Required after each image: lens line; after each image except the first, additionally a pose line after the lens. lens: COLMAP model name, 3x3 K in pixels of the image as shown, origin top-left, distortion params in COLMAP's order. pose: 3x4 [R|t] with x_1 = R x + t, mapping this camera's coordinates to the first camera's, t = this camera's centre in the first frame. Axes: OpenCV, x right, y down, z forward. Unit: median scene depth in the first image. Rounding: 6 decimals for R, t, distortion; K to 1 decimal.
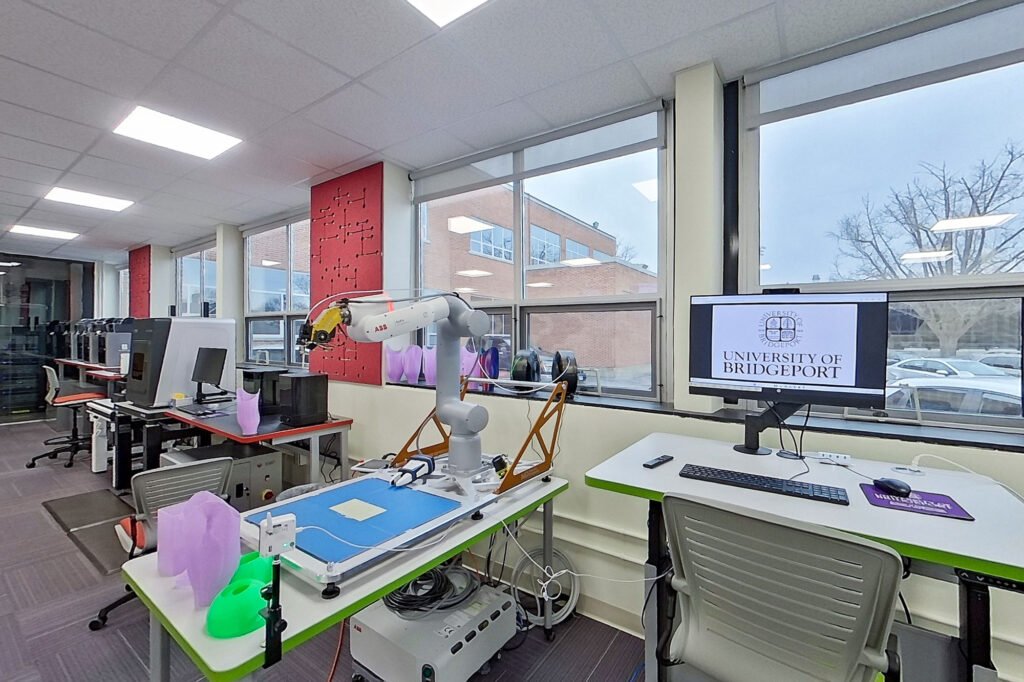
lens RADIAL K [[442.5, 0, 520.0], [0, 442.5, 341.5], [0, 0, 1]] dist [0.000233, 0.000277]
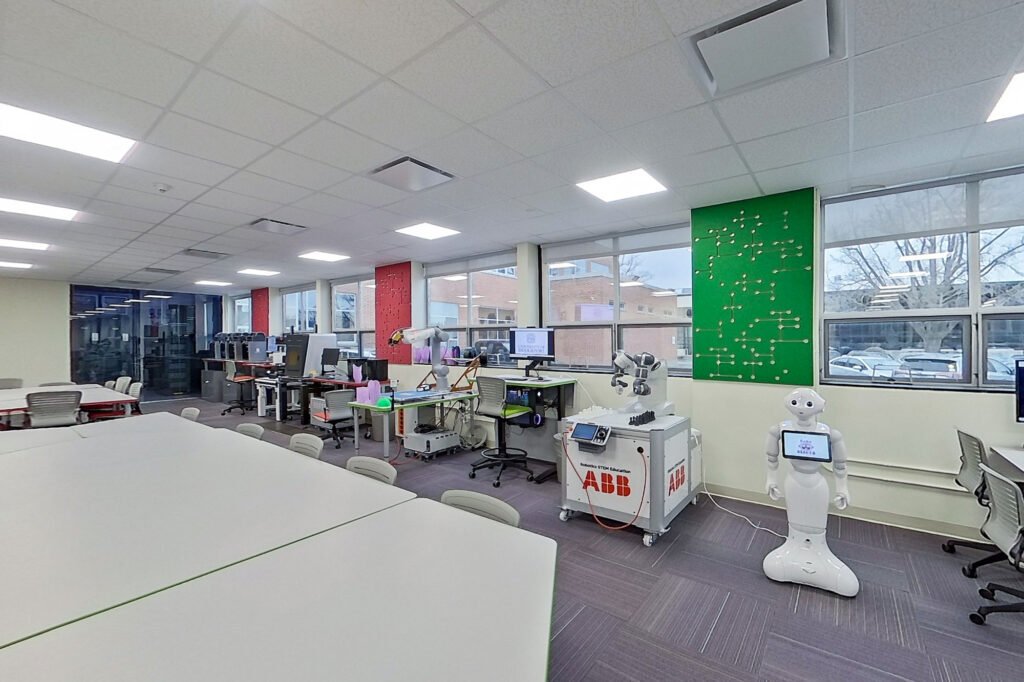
lens RADIAL K [[485.3, 0, 512.0], [0, 485.3, 341.0], [0, 0, 1]] dist [0.000527, 0.000128]
pose [[0.996664, -0.010459, -0.080943, 0.366914], [0.009457, 0.999874, -0.012746, 0.018479], [0.081066, 0.011938, 0.996637, -1.305455]]
